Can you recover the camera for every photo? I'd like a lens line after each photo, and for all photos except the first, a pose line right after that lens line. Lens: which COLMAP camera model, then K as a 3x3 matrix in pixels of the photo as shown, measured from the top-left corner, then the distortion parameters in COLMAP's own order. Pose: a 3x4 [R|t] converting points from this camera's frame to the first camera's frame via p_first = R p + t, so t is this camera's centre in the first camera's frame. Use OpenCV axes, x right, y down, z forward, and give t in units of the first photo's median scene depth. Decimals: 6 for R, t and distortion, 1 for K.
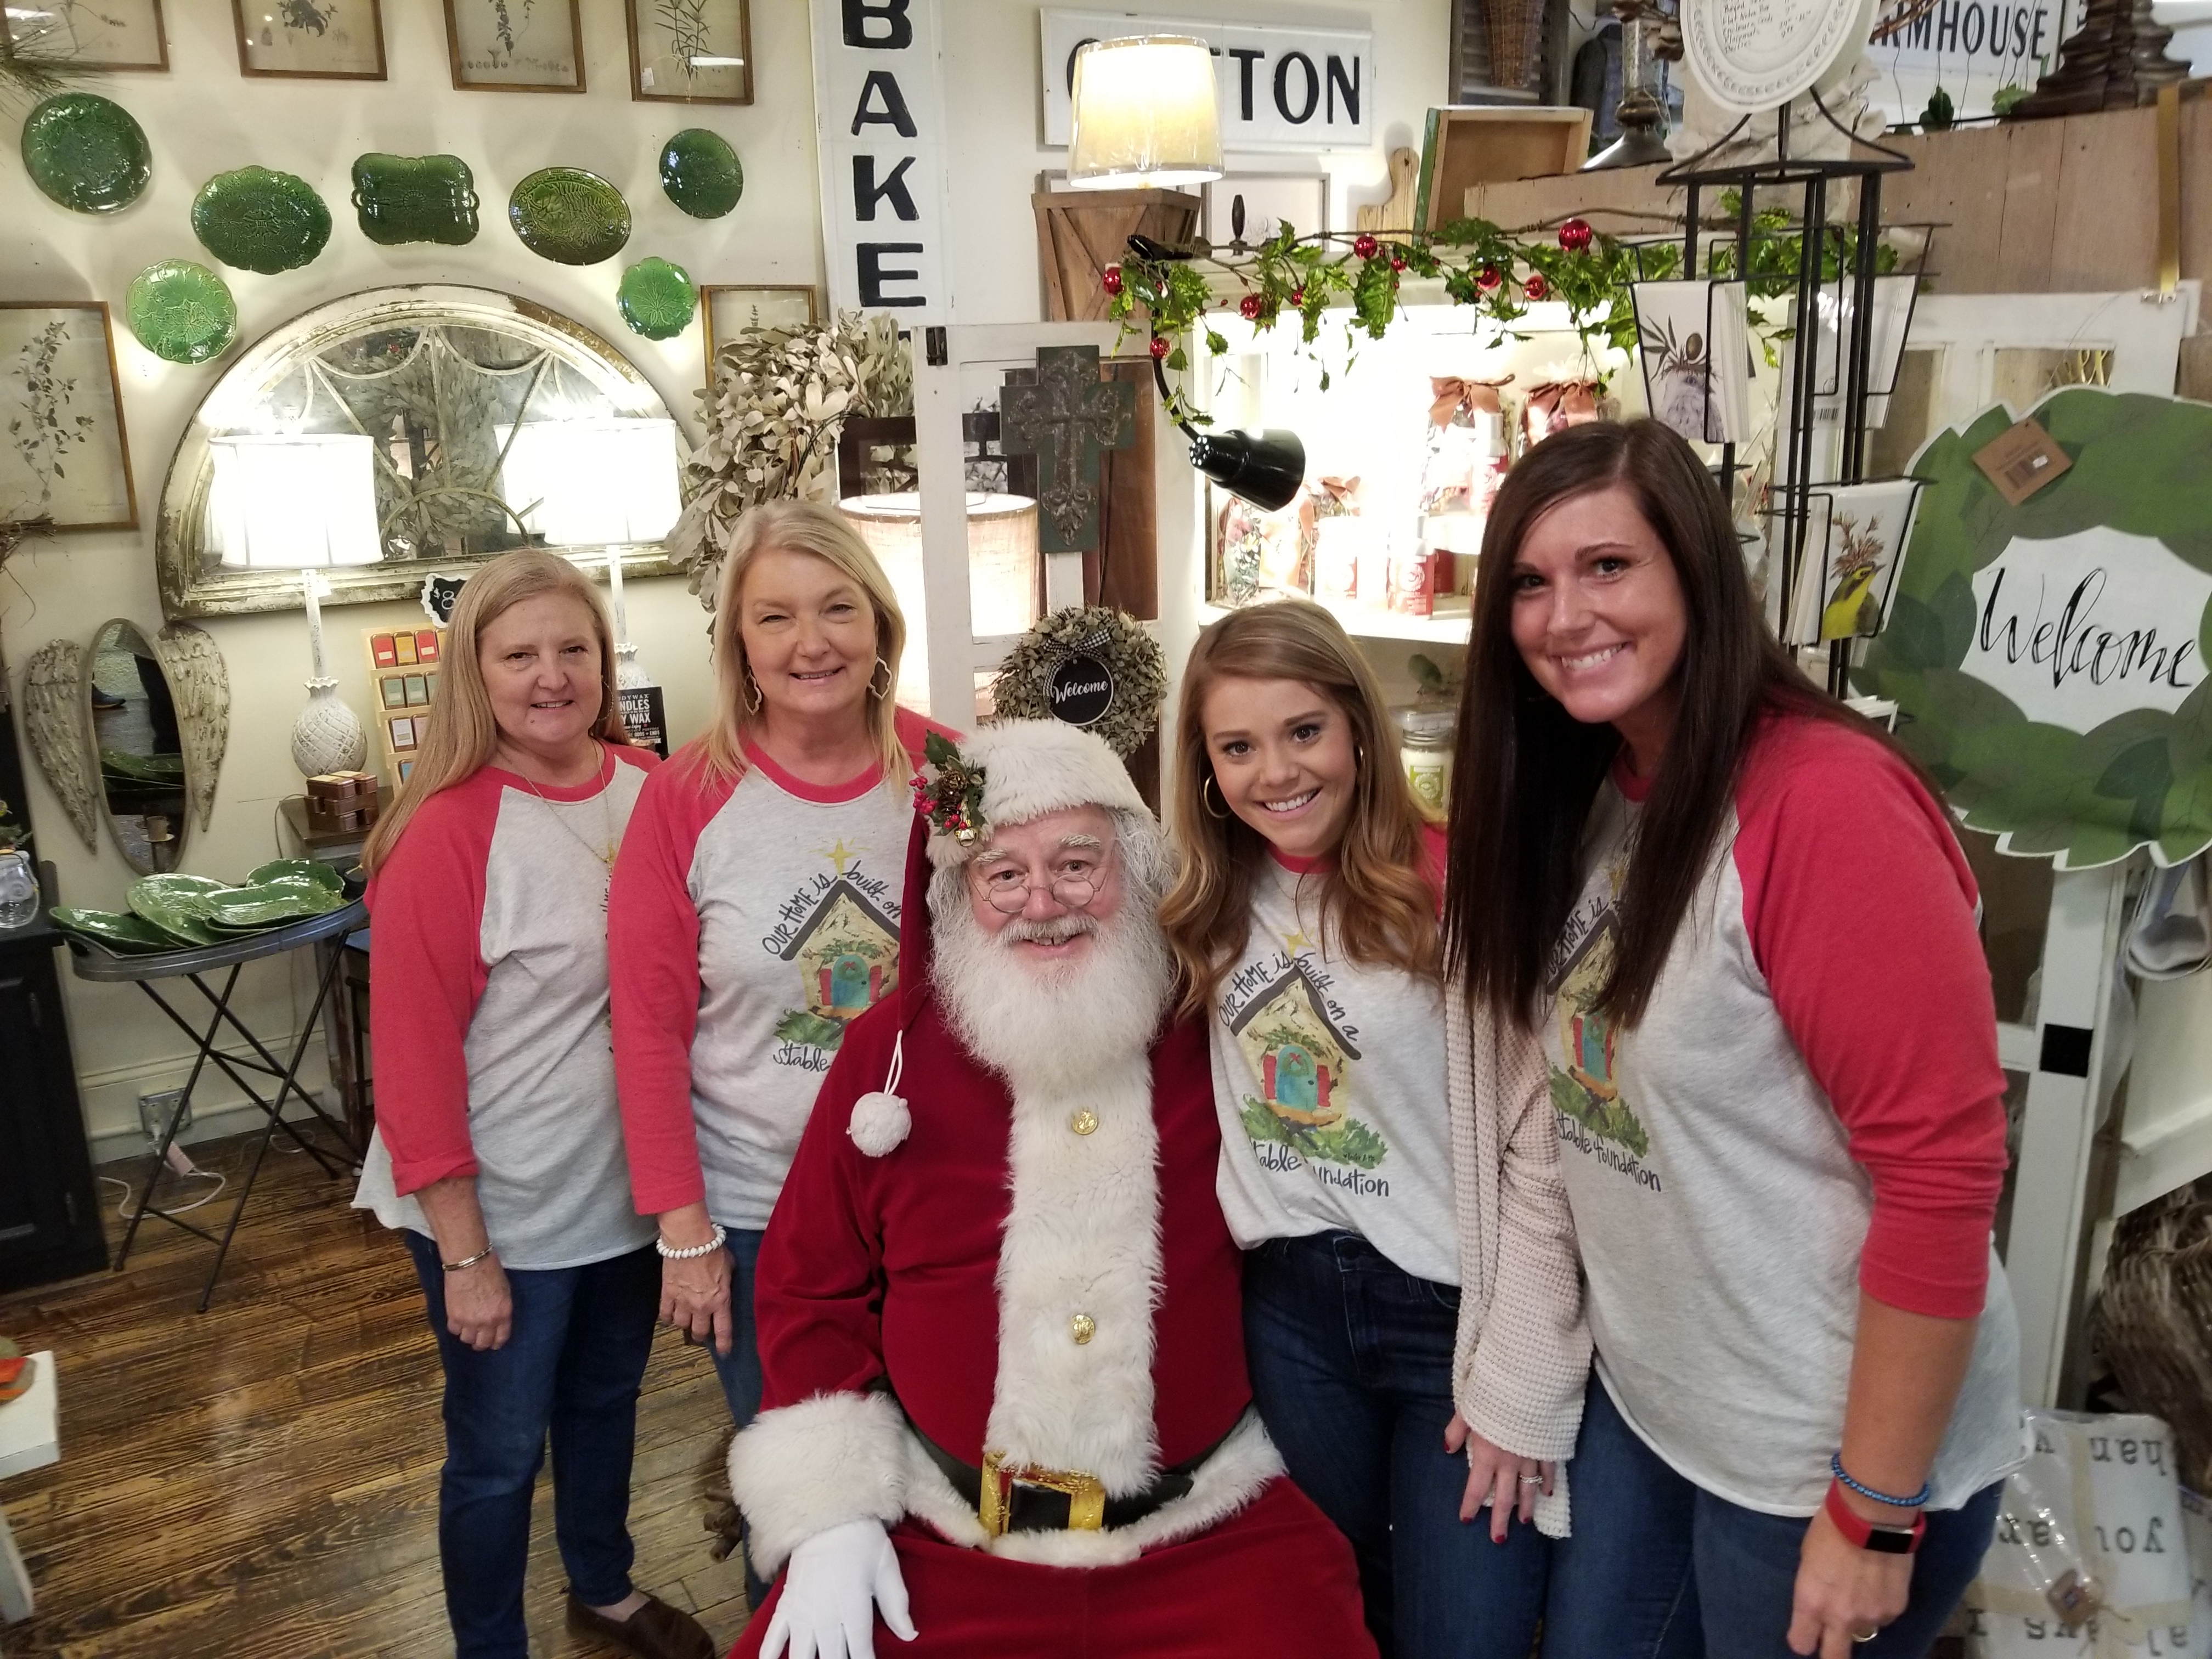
lens RADIAL K [[1861.5, 0, 1028.2], [0, 1861.5, 764.6], [0, 0, 1]] dist [0.013520, -0.067325]
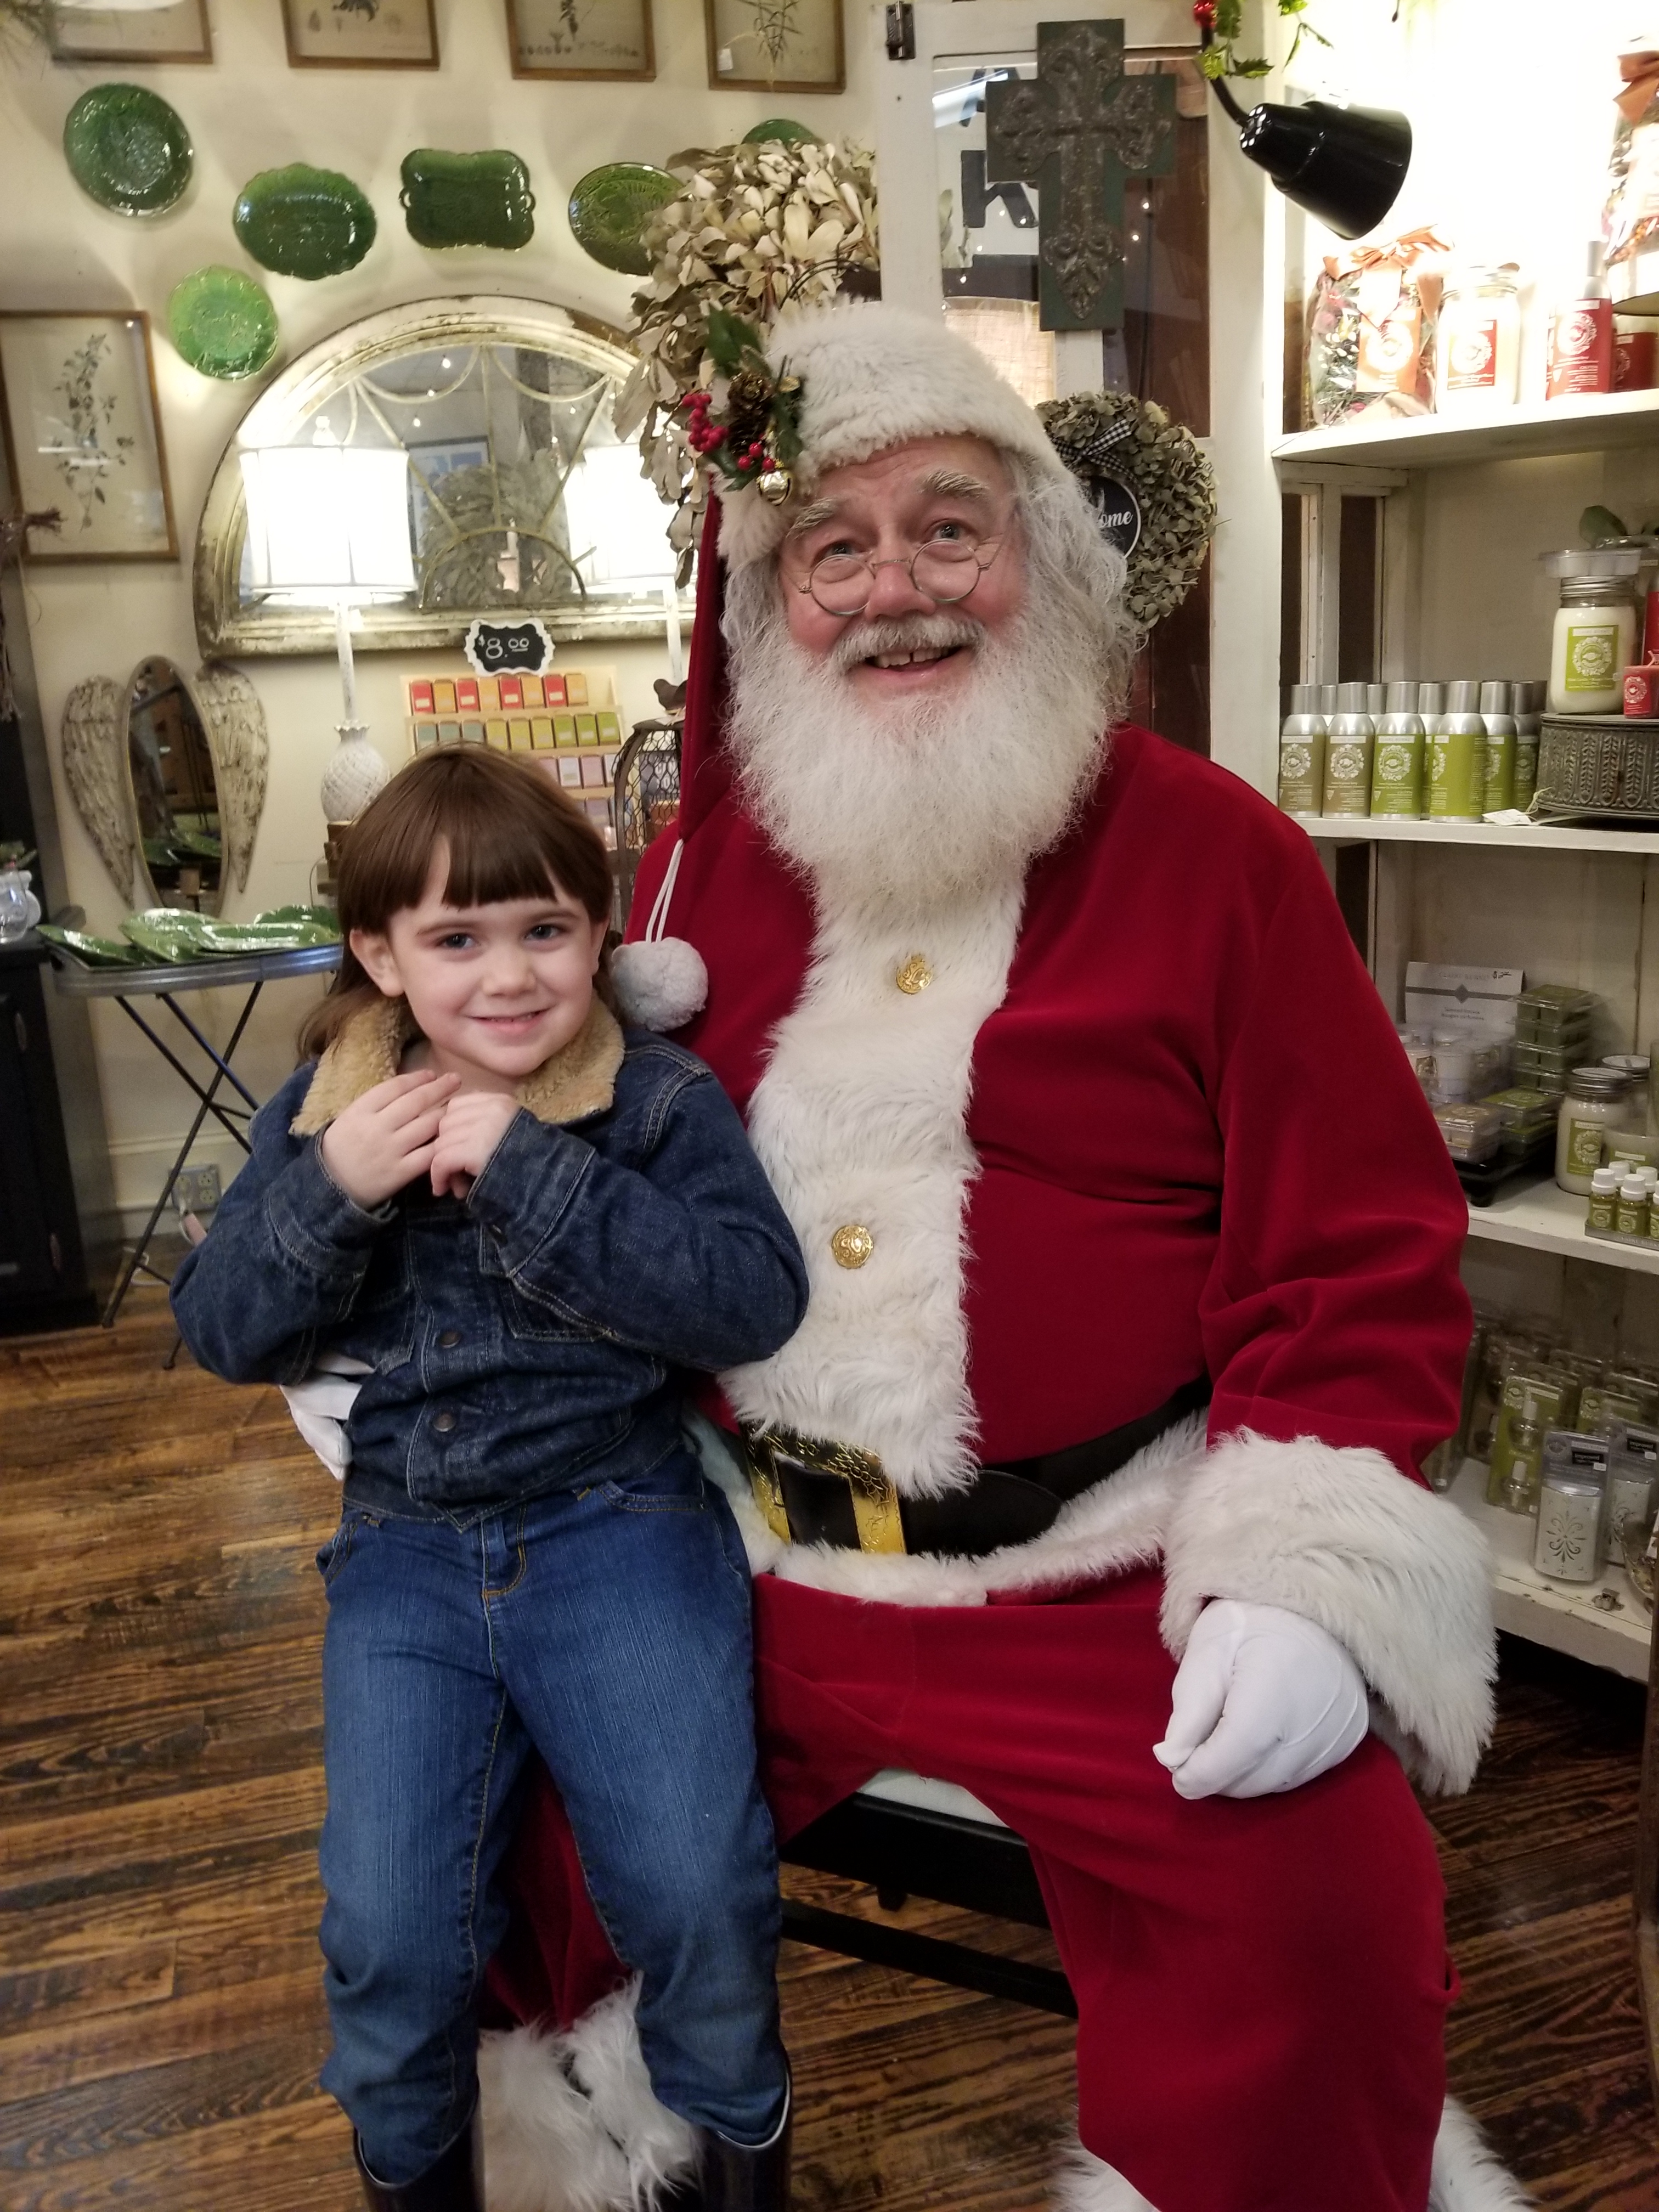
lens RADIAL K [[1770.5, 0, 827.1], [0, 1770.5, 1122.0], [0, 0, 1]] dist [-0.018326, -0.003761]
pose [[0.968340, 0.041865, -0.246098, 0.077304], [-0.040423, 0.999123, 0.010911, 0.138702], [0.246339, -0.000618, 0.969183, 0.213038]]
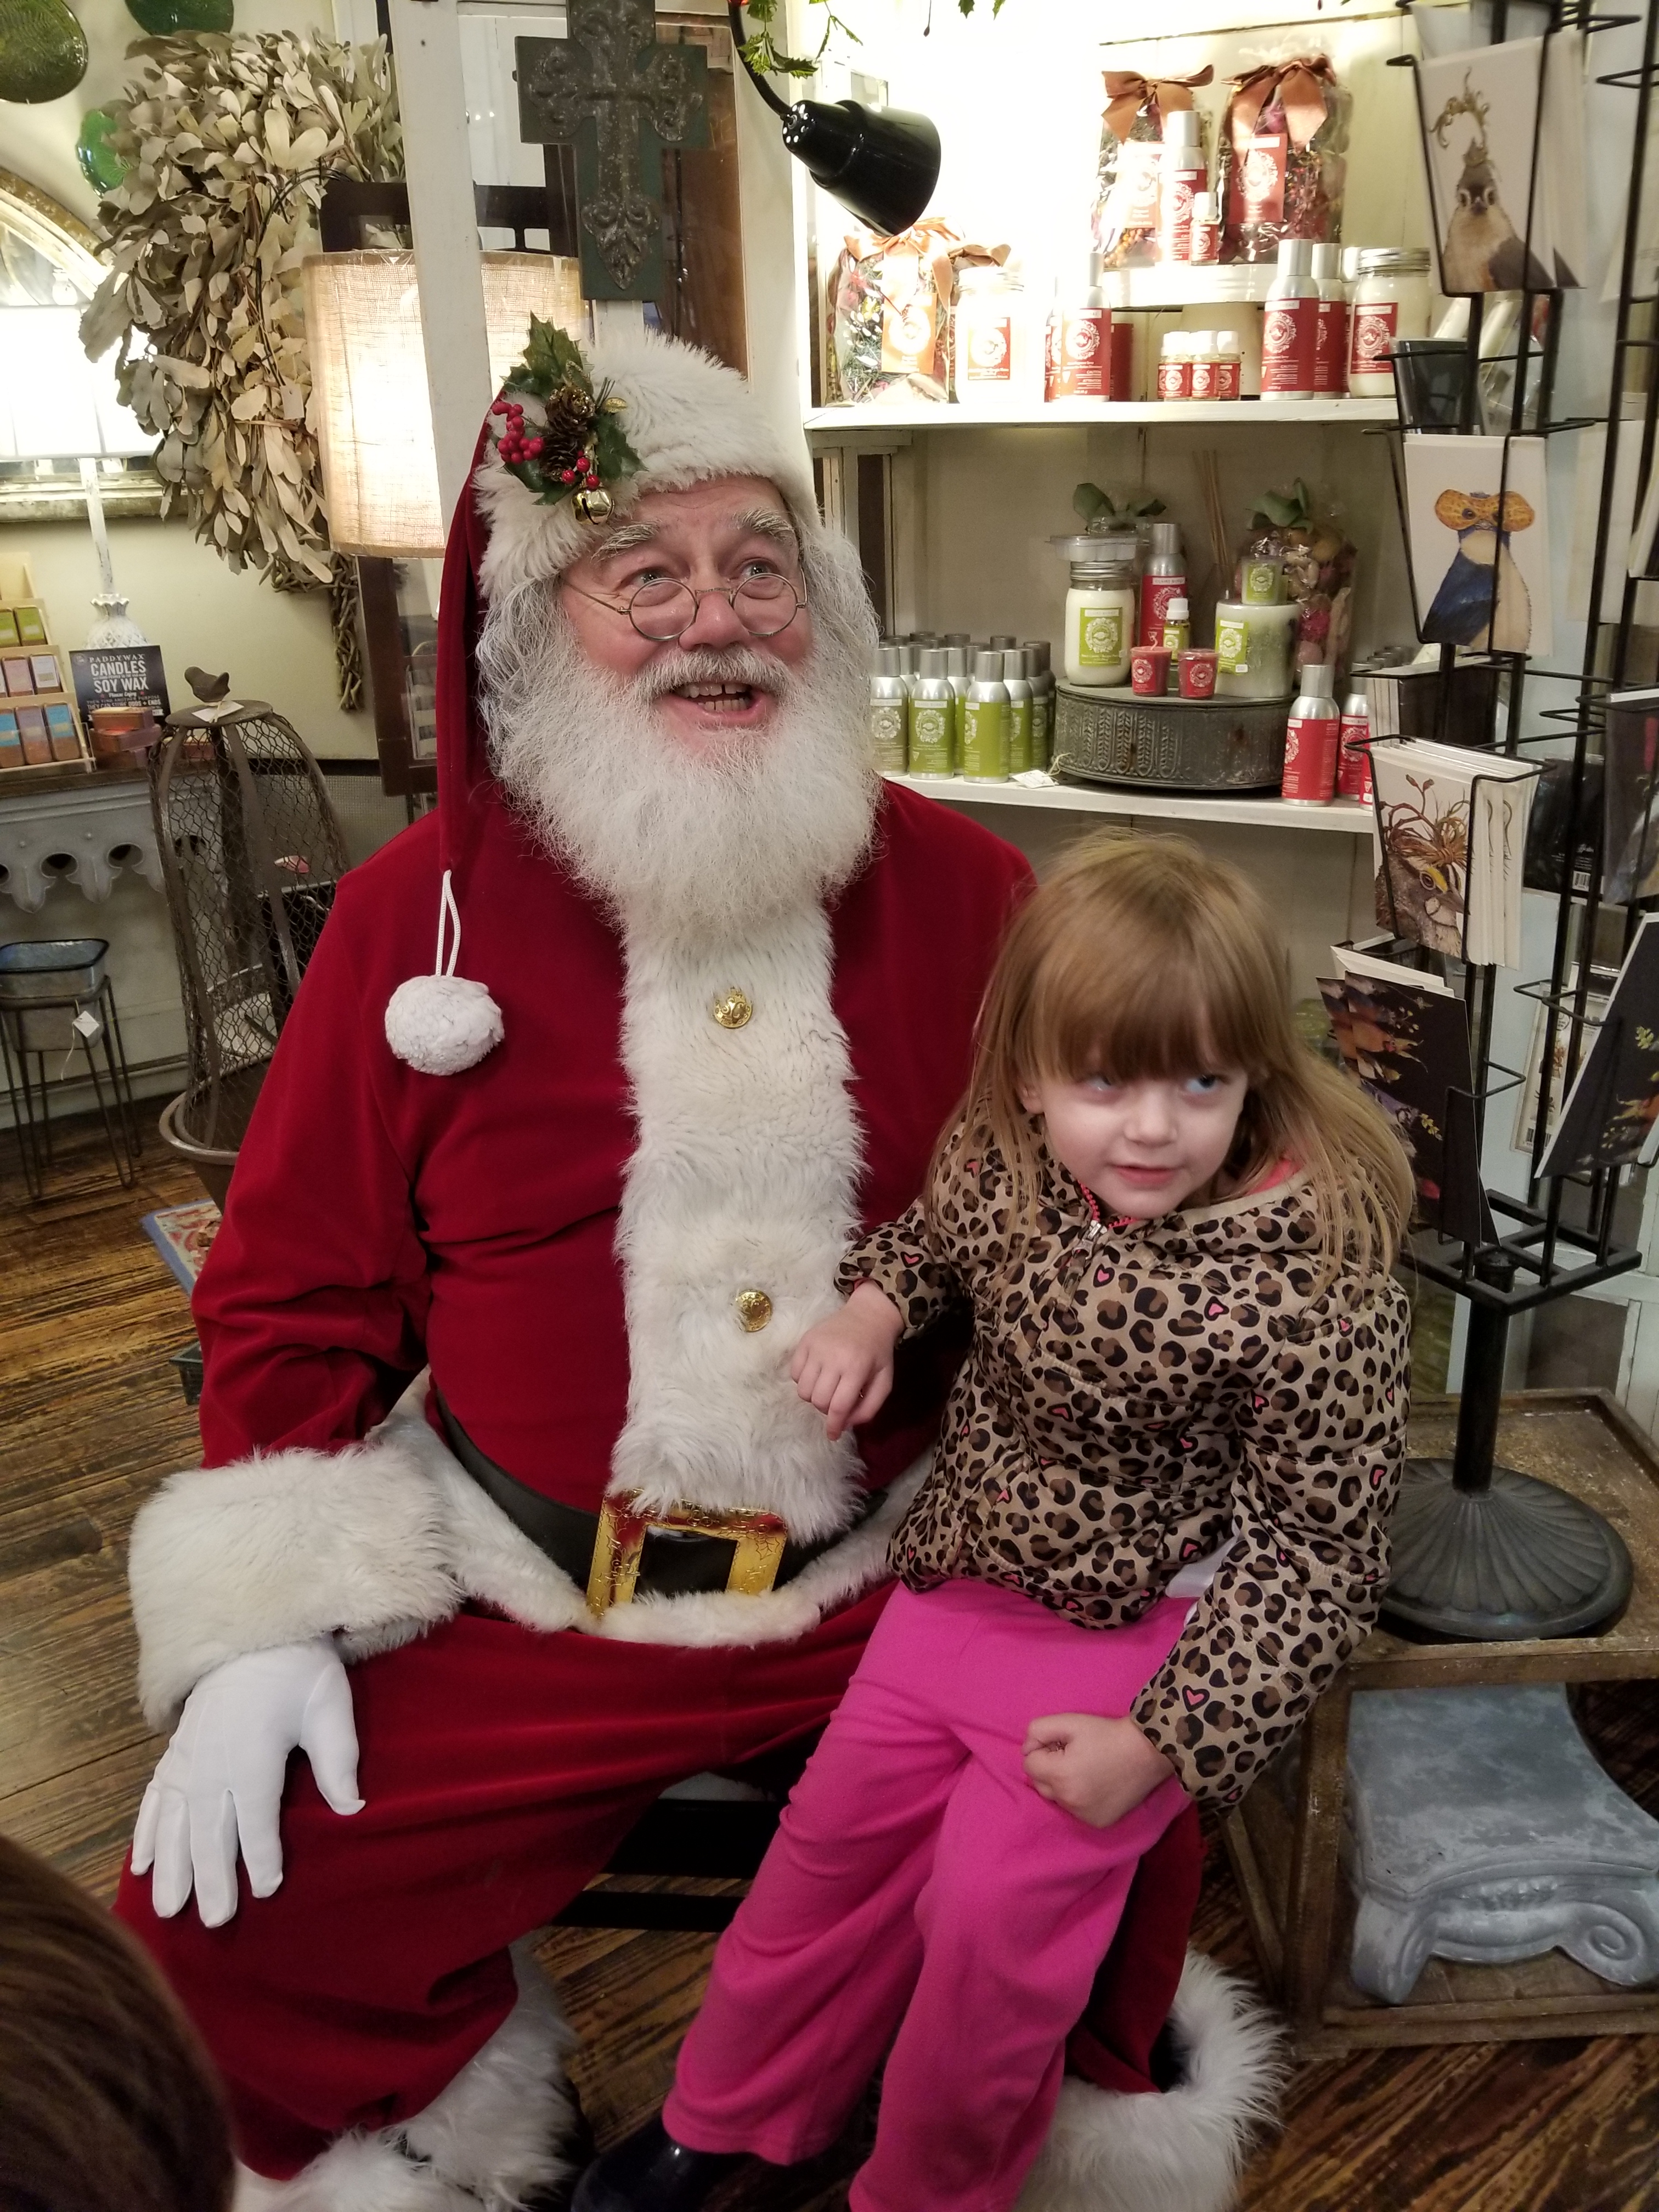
lens RADIAL K [[1780.5, 0, 866.2], [0, 1780.5, 1103.2], [0, 0, 1]] dist [-0.008344, -0.026425]
pose [[0.993454, -0.033575, 0.109185, 0.021031], [0.022042, 0.994210, 0.105166, 0.090962], [-0.112084, -0.102071, 0.988443, 0.191208]]
